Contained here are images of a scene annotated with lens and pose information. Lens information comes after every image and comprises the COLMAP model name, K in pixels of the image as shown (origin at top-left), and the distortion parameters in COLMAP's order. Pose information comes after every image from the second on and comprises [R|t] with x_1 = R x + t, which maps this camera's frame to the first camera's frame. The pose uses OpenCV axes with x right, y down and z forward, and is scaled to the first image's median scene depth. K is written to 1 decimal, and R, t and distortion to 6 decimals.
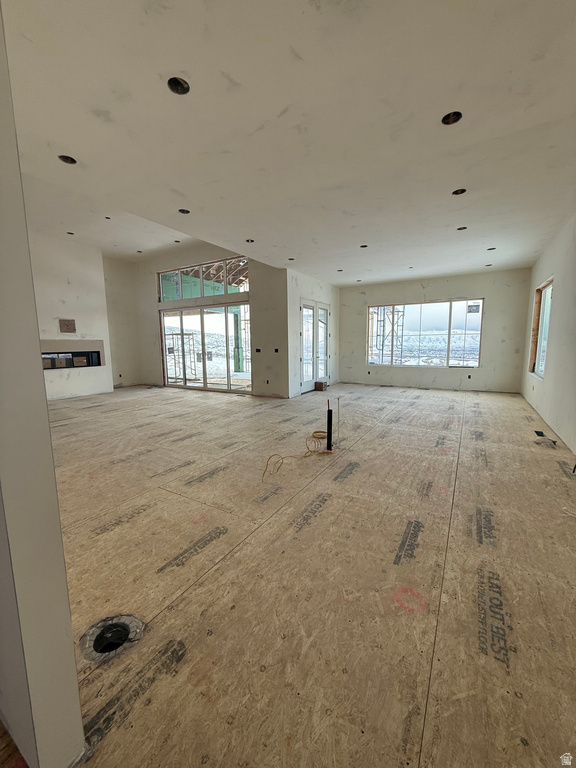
lens RADIAL K [[305.4, 0, 288.7], [0, 305.4, 382.7], [0, 0, 1]] dist [-0.001491, 0.000544]
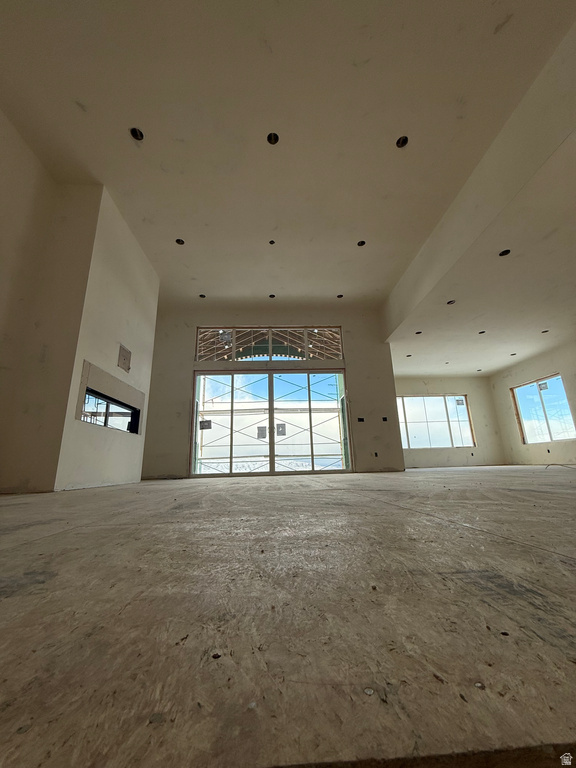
lens RADIAL K [[305.4, 0, 287.4], [0, 305.4, 382.7], [0, 0, 1]] dist [-0.001491, 0.000544]
pose [[0.831059, 0.135387, 0.539454, -0.759638], [0.091478, 0.923439, -0.372682, 0.107569], [-0.548609, 0.359069, 0.755048, 0.379994]]
